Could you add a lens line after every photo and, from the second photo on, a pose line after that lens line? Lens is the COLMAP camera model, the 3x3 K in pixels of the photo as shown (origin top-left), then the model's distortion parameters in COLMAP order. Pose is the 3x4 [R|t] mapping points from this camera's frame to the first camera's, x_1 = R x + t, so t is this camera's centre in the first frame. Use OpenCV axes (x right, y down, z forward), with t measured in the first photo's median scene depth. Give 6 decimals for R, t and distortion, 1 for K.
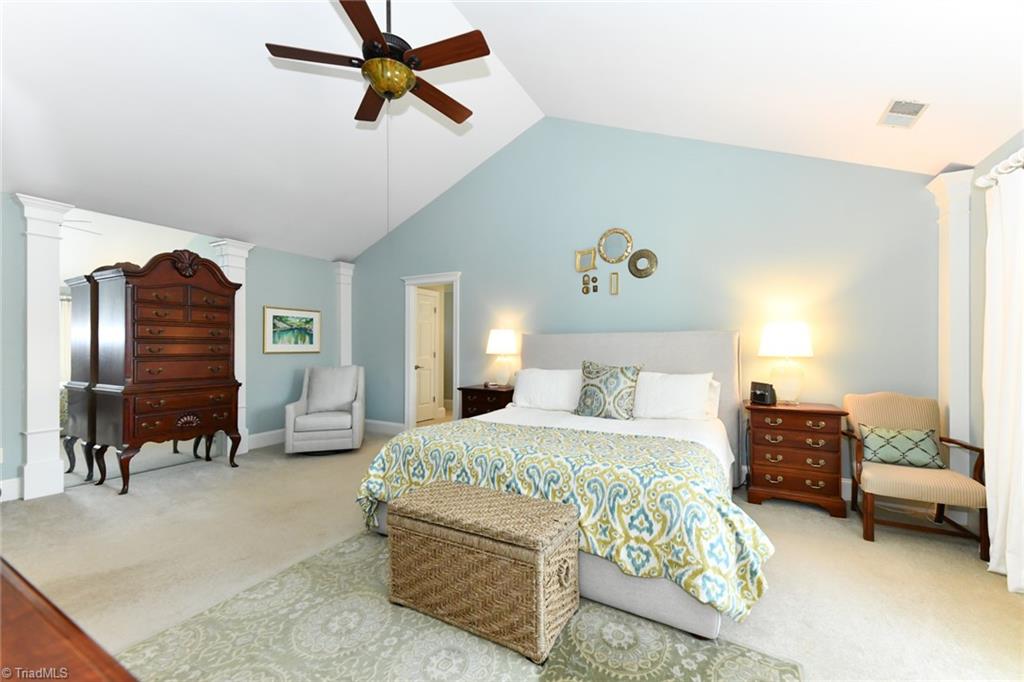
lens RADIAL K [[409.1, 0, 510.7], [0, 409.1, 339.7], [0, 0, 1]] dist [0.019430, -0.004440]
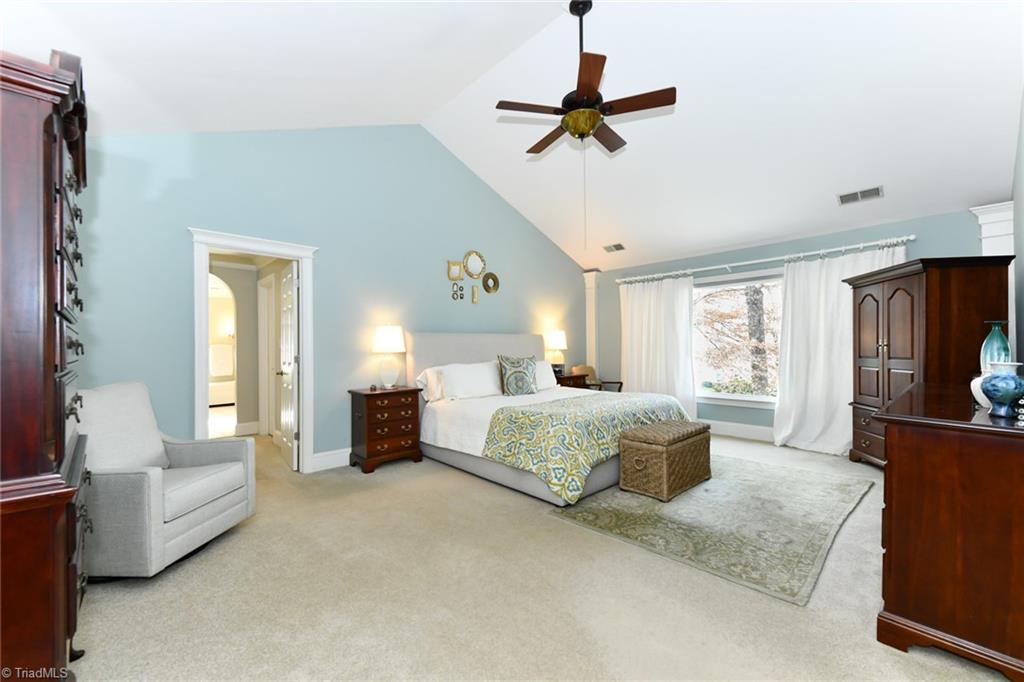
lens RADIAL K [[409.1, 0, 507.9], [0, 409.1, 345.4], [0, 0, 1]] dist [0.019430, -0.004440]
pose [[0.299814, -0.005592, 0.953981, -0.907163], [-0.009223, 0.999919, 0.008760, 0.008883], [-0.953953, -0.011425, 0.299739, 0.505150]]
